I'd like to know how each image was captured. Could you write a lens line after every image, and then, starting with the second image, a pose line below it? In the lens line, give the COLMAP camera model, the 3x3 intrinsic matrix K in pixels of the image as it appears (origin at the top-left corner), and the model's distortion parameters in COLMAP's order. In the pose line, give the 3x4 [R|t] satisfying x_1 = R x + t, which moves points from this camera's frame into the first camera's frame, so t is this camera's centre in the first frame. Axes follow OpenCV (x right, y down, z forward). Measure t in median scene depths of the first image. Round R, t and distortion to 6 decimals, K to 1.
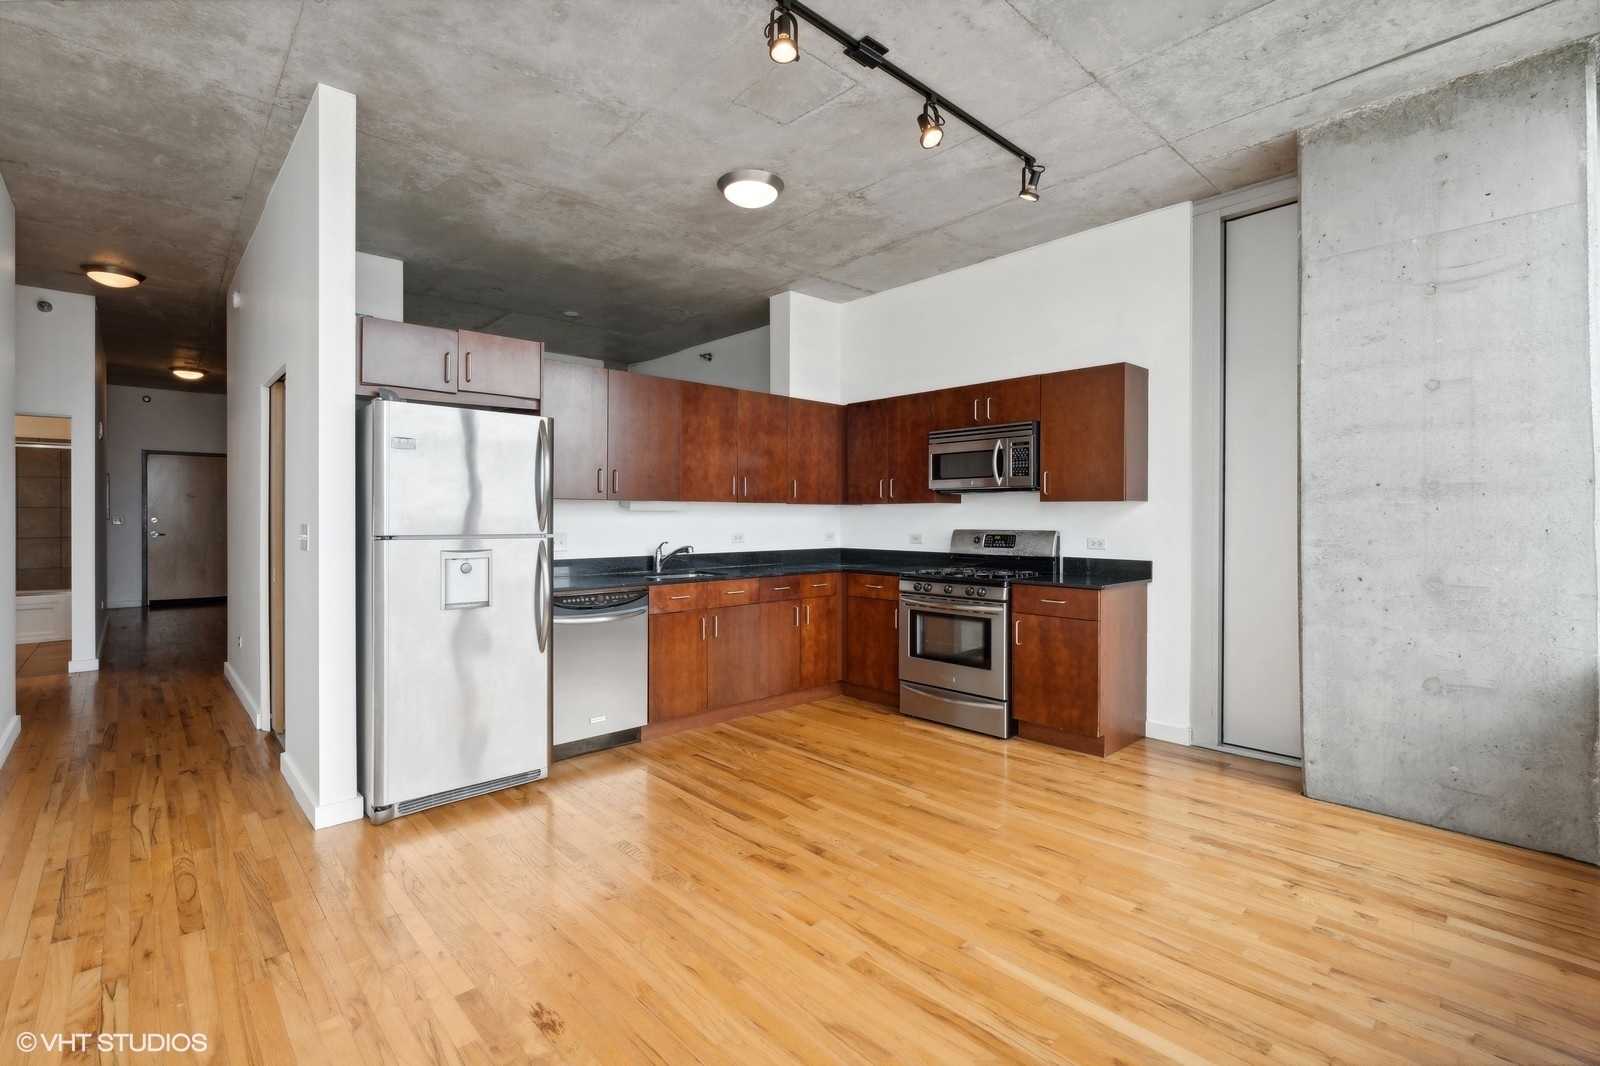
lens RADIAL K [[720.2, 0, 798.7], [0, 720.2, 522.6], [0, 0, 1]] dist [-0.008806, 0.001181]
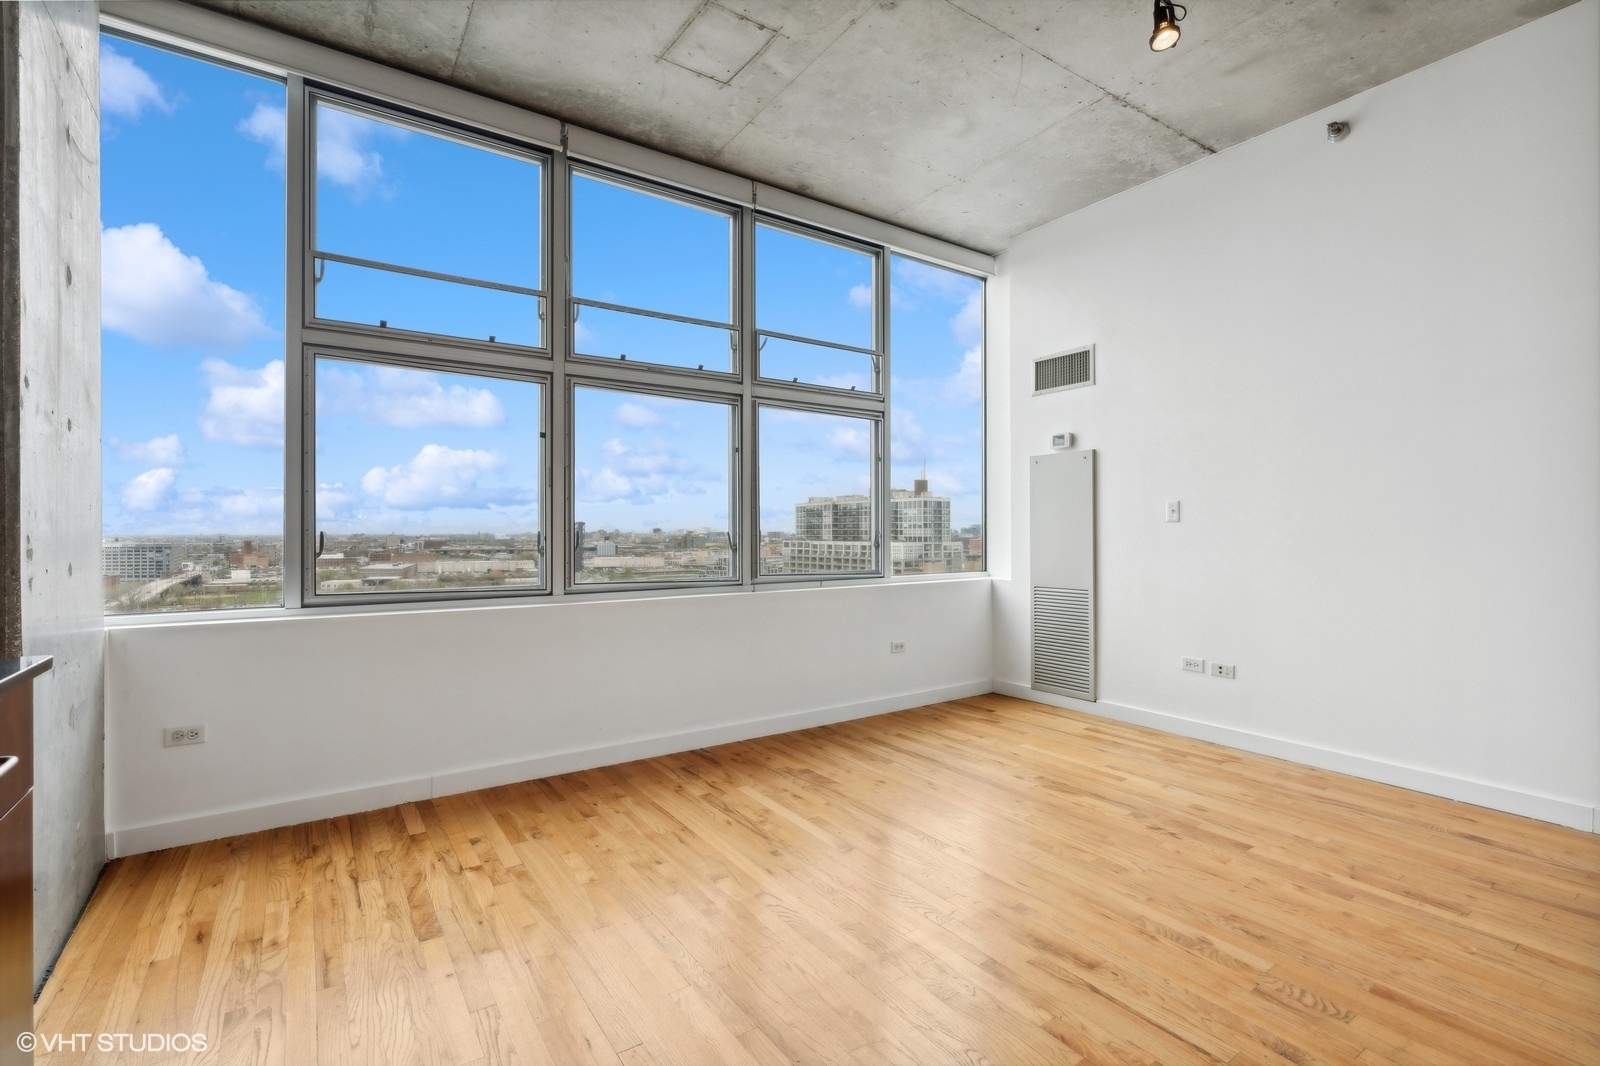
lens RADIAL K [[720.2, 0, 797.9], [0, 720.2, 534.3], [0, 0, 1]] dist [-0.008806, 0.001181]
pose [[-0.989830, 0.001679, 0.142246, 0.079065], [0.003620, 0.999904, 0.013385, 0.035425], [-0.142210, 0.013764, -0.989741, 1.199963]]
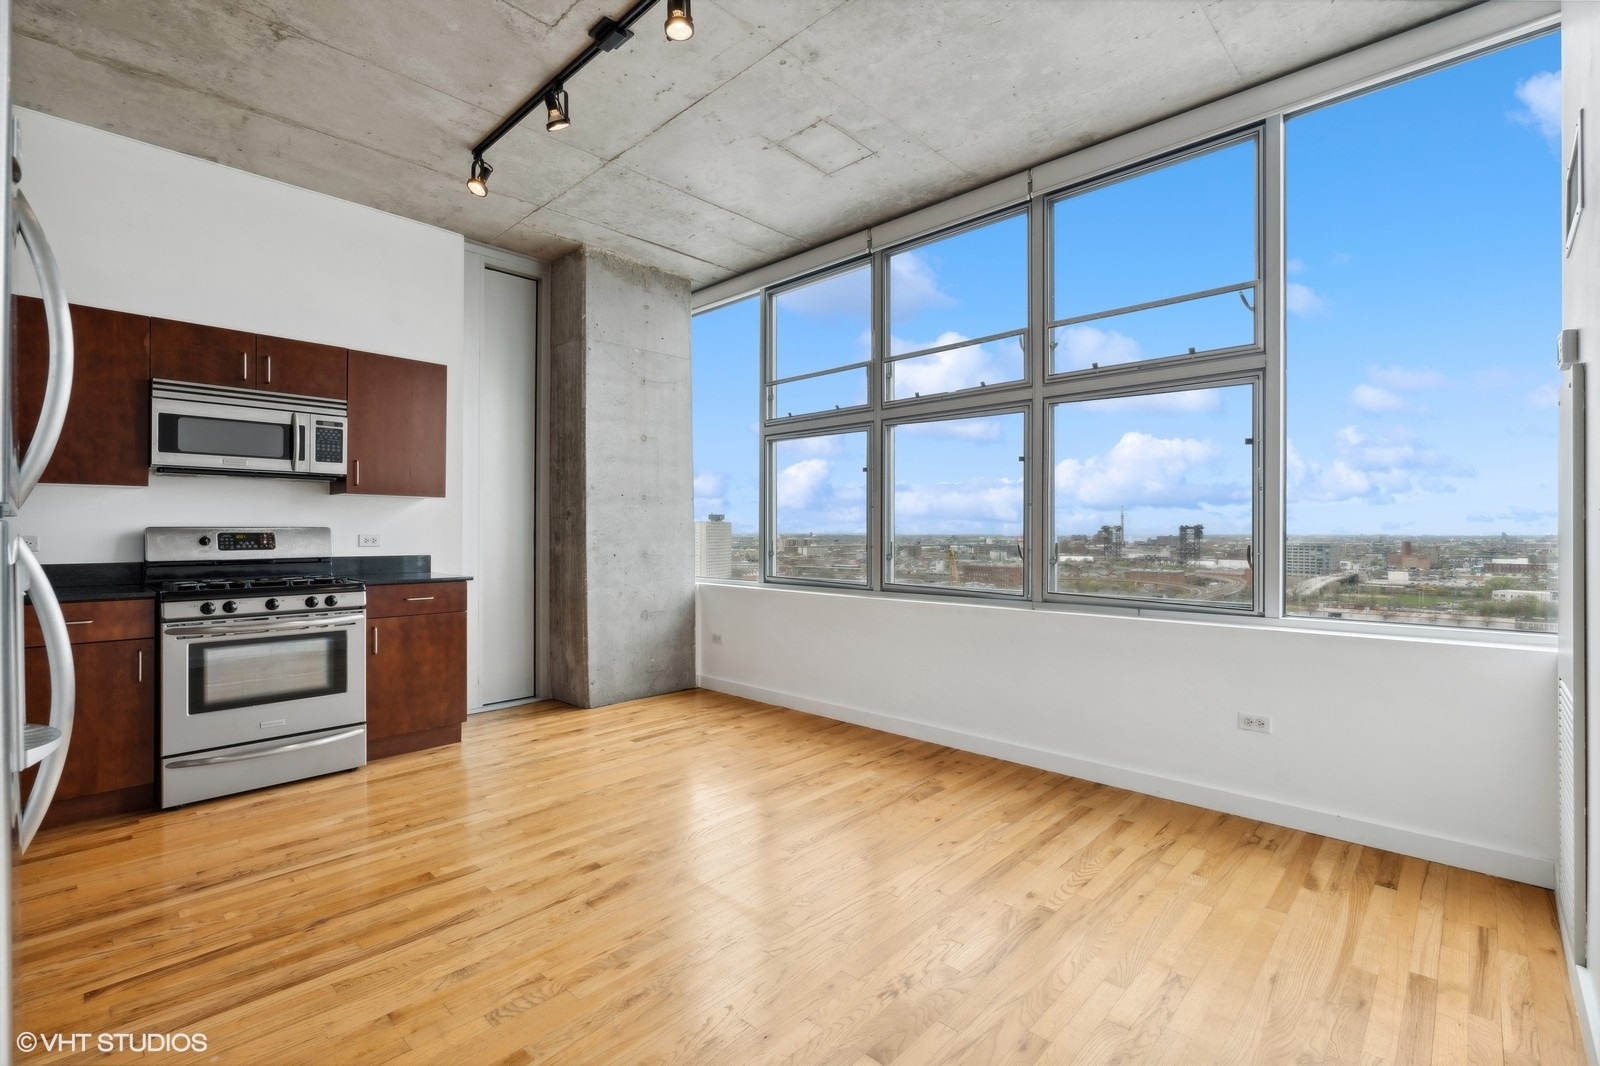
lens RADIAL K [[720.2, 0, 790.5], [0, 720.2, 532.2], [0, 0, 1]] dist [-0.008806, 0.001181]
pose [[-0.059574, 0.000183, 0.998224, -0.641606], [0.008685, 0.999962, 0.000335, 0.025788], [-0.998186, 0.008690, -0.059573, 0.575033]]
